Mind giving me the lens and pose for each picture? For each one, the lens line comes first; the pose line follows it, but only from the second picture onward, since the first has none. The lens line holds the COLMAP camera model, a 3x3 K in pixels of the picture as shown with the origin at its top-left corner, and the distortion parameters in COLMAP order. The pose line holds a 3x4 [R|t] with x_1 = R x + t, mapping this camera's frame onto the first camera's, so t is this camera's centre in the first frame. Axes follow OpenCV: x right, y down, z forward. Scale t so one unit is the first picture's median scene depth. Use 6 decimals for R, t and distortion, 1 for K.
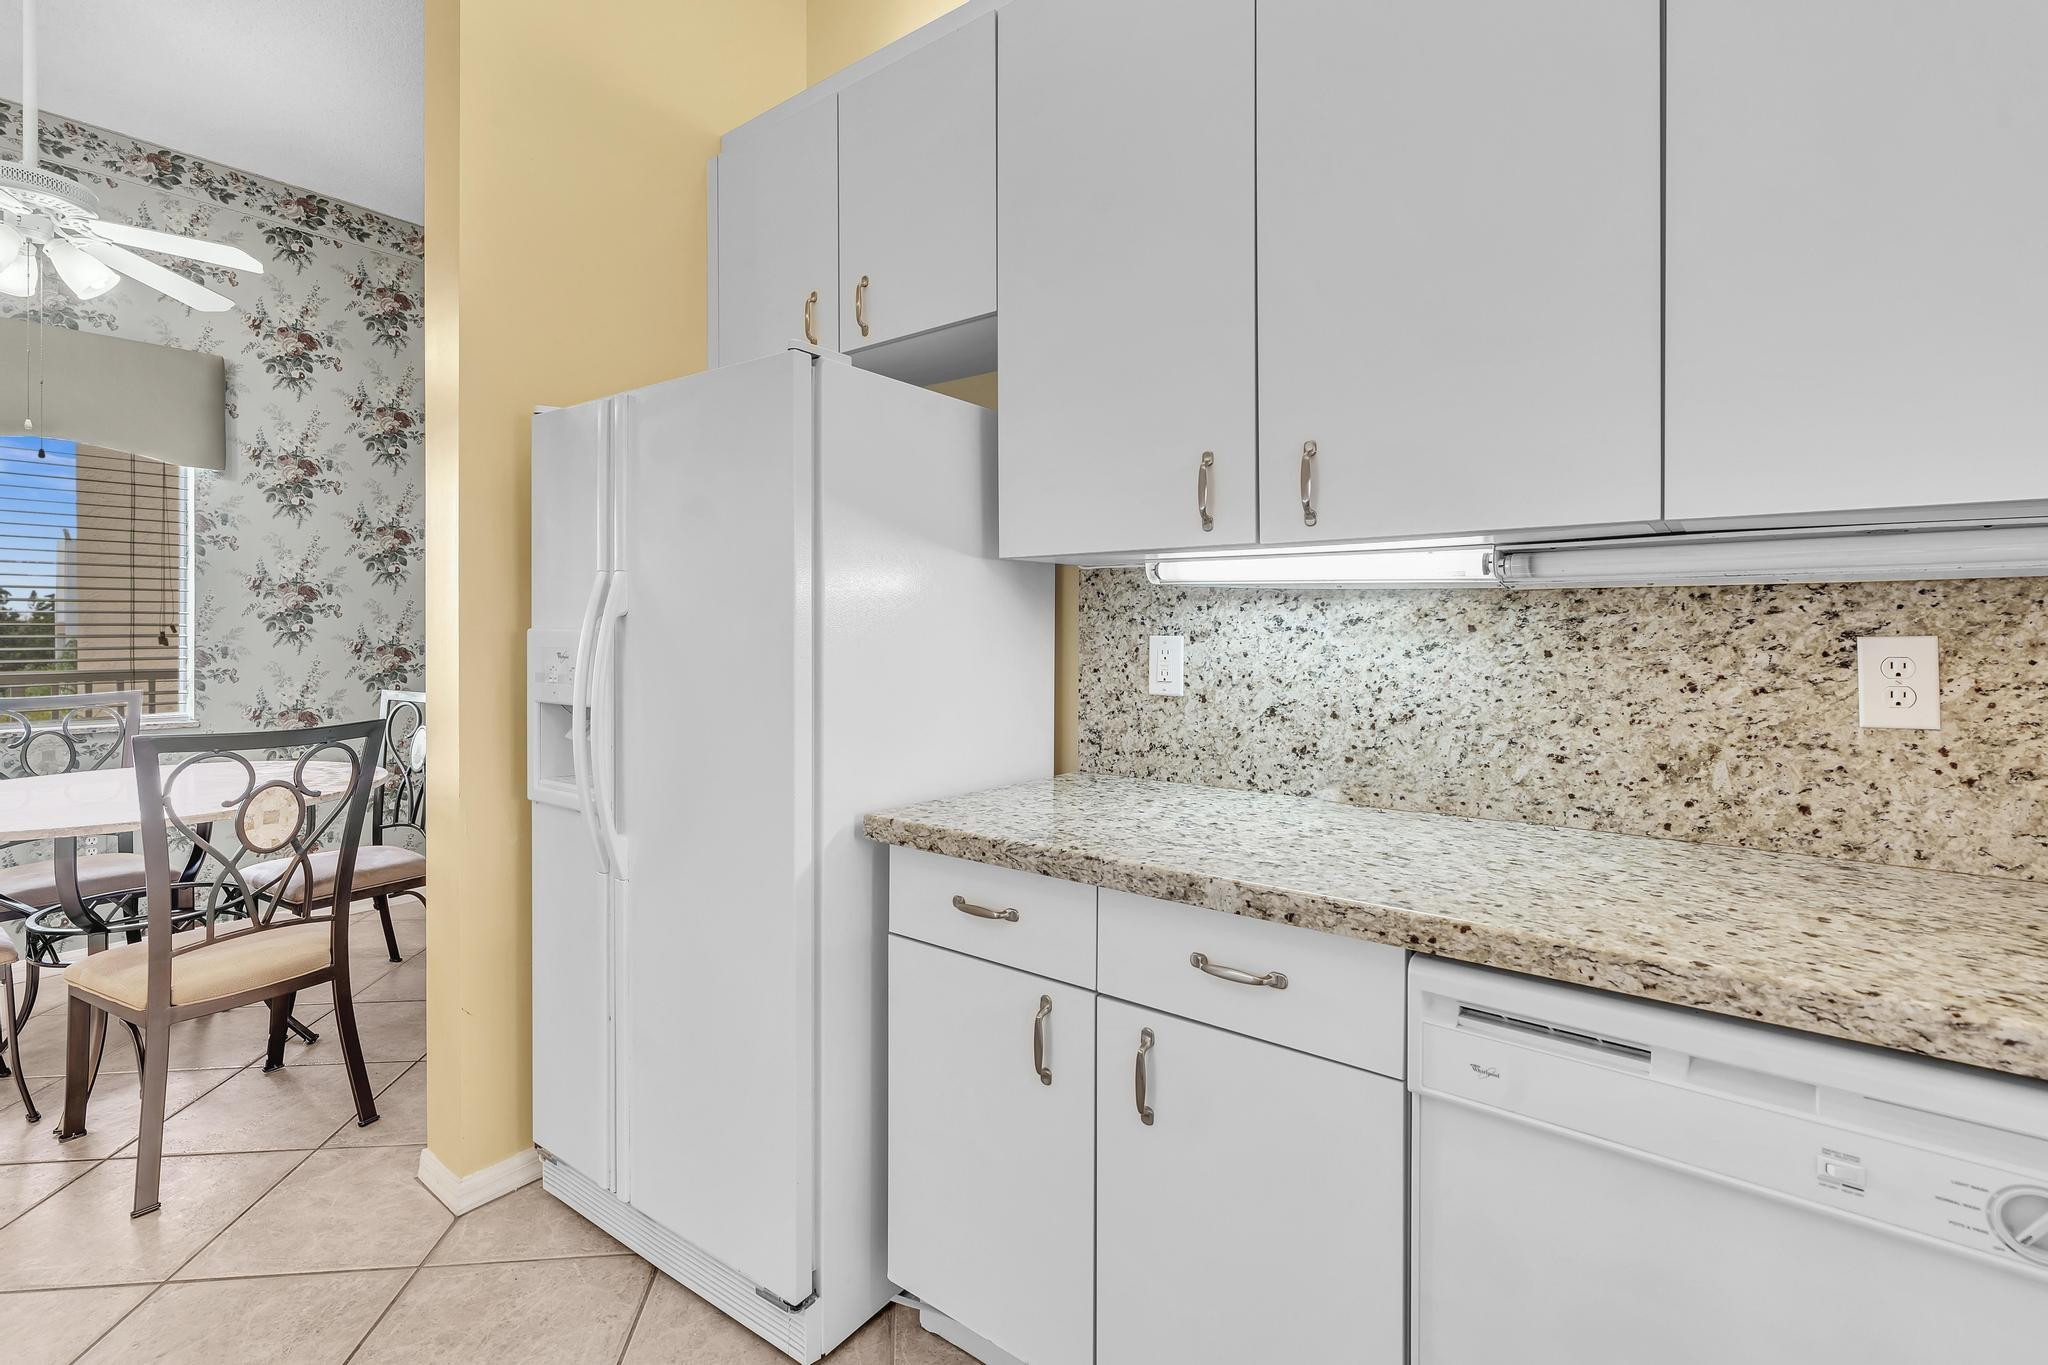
lens RADIAL K [[966.6, 0, 1022.0], [0, 966.6, 632.4], [0, 0, 1]] dist [-0.003385, 0.001968]
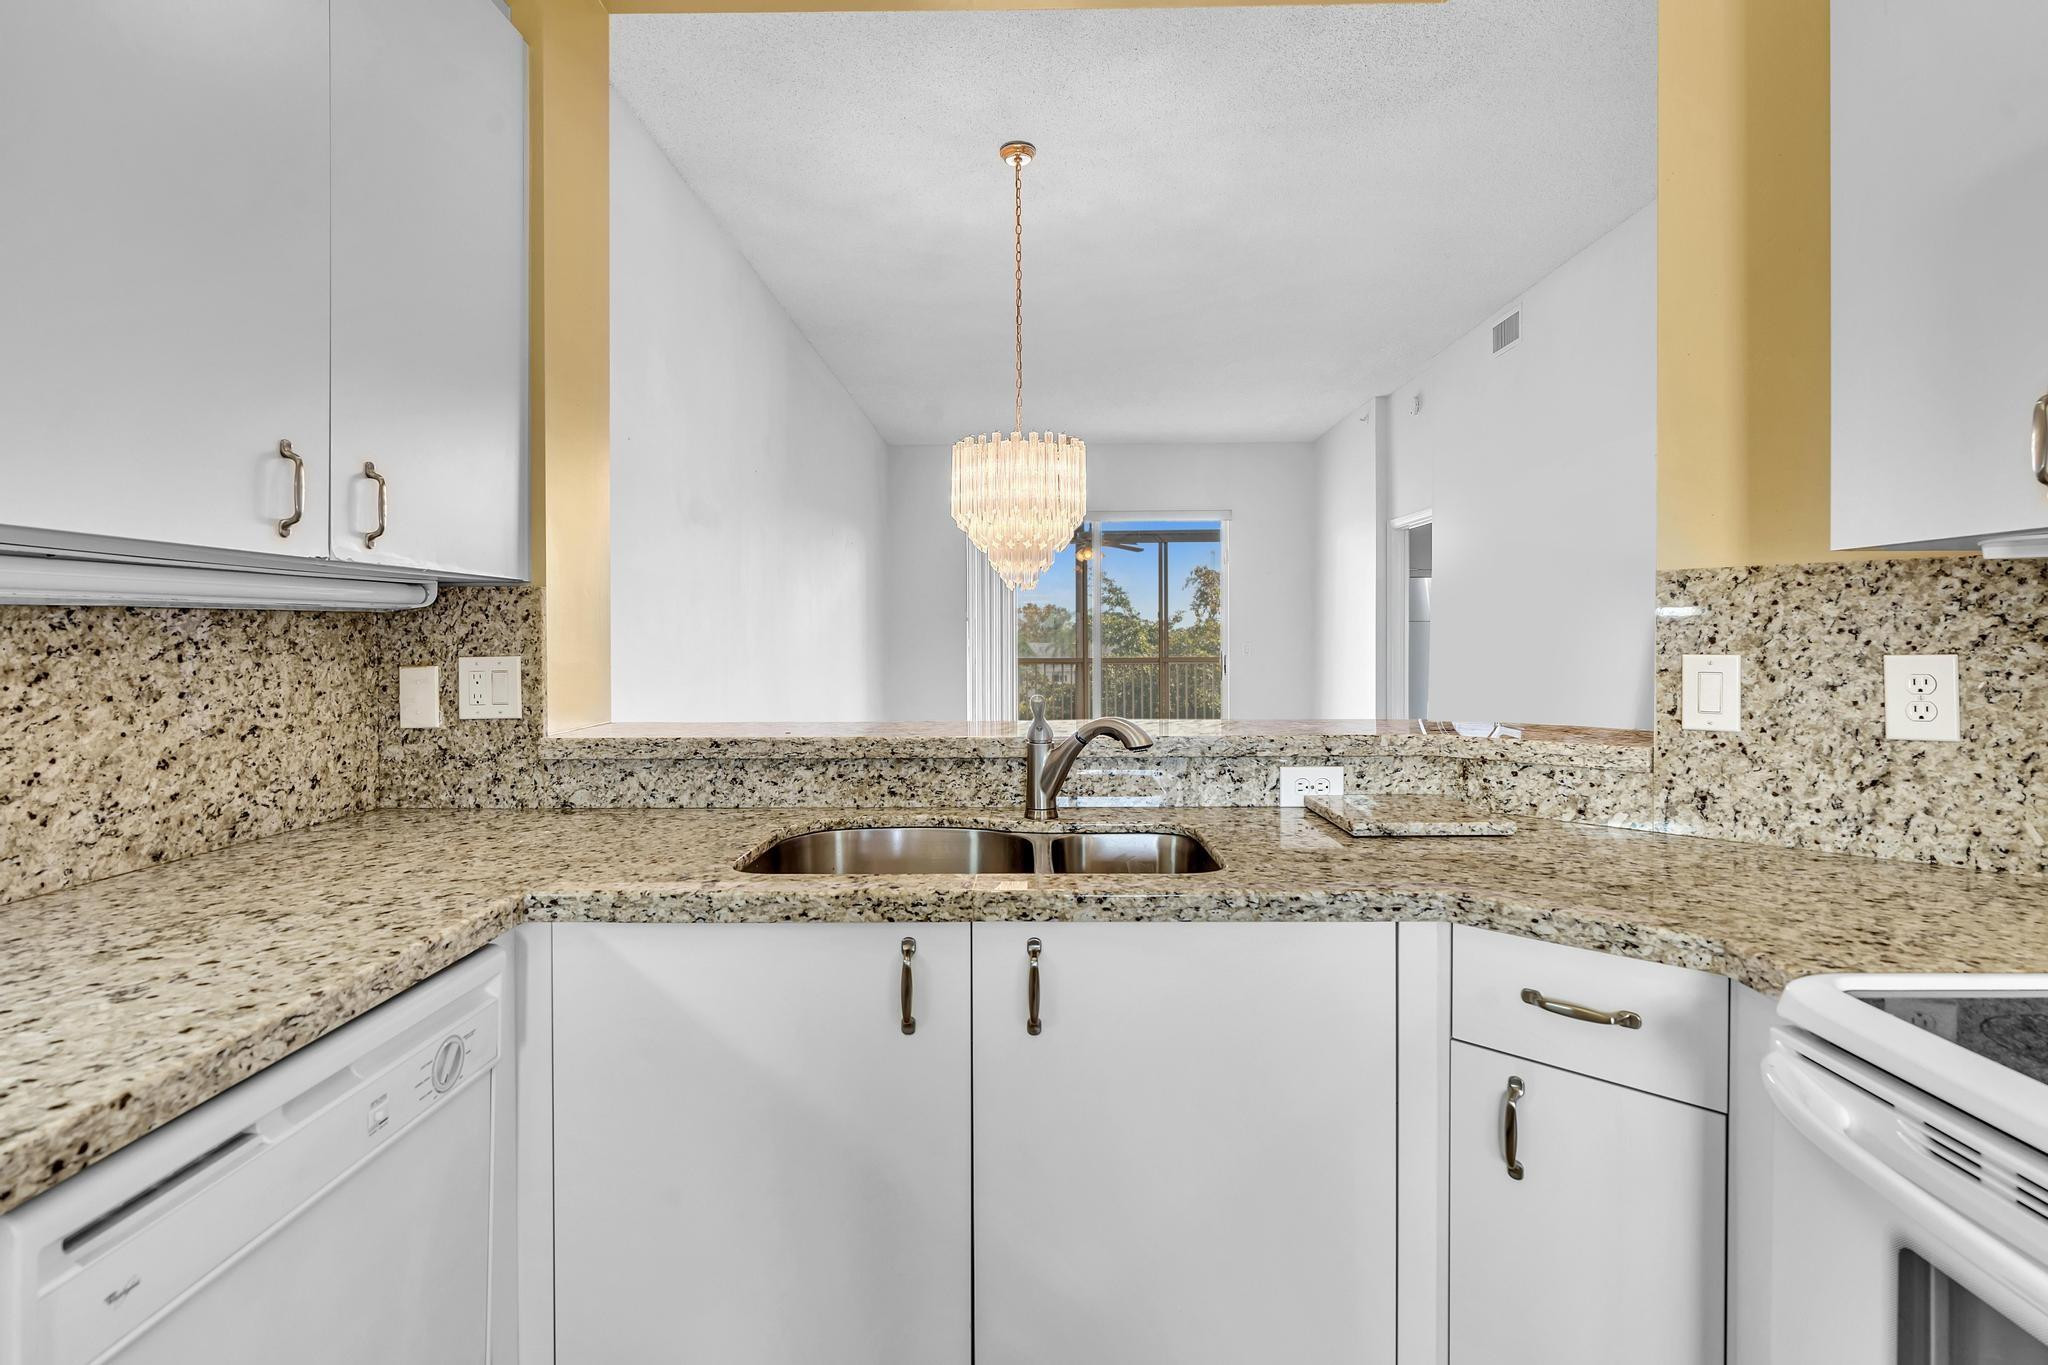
lens RADIAL K [[987.7, 0, 1021.3], [0, 987.7, 645.8], [0, 0, 1]] dist [-0.006089, 0.000937]
pose [[-0.610640, -0.007701, 0.791871, -0.287502], [0.003652, 0.999915, 0.012541, -0.015421], [-0.791900, 0.010550, -0.610560, 0.536597]]
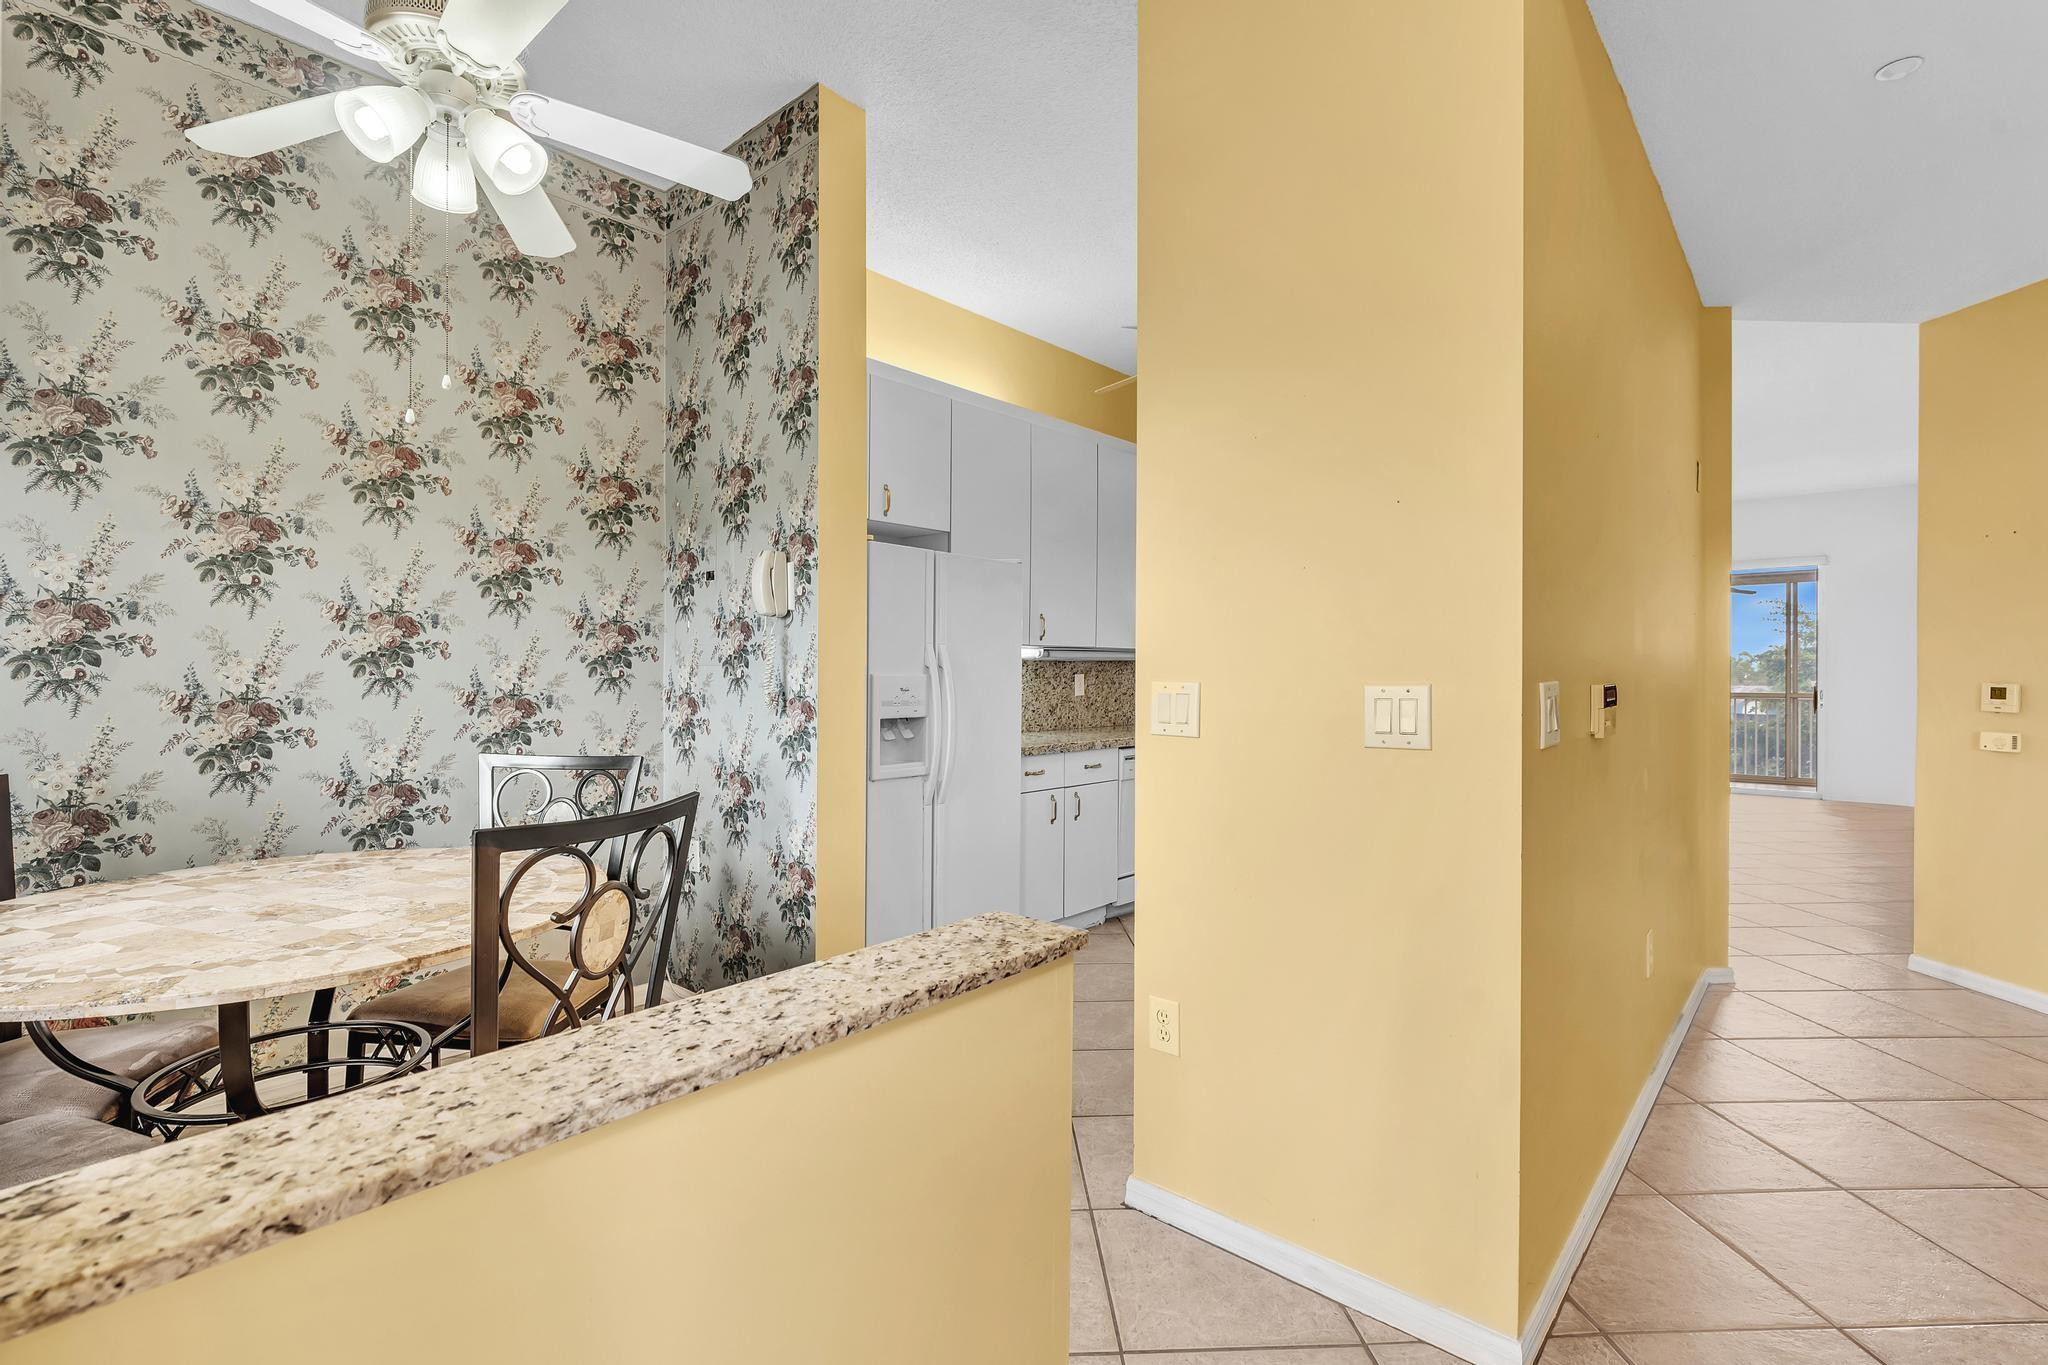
lens RADIAL K [[938.1, 0, 1022.0], [0, 938.1, 672.0], [0, 0, 1]] dist [-0.004199, 0.001957]
pose [[0.050808, -0.002415, 0.998706, -2.331296], [0.000361, 0.999997, 0.002399, -0.011434], [-0.998708, 0.000239, 0.050809, 0.756524]]
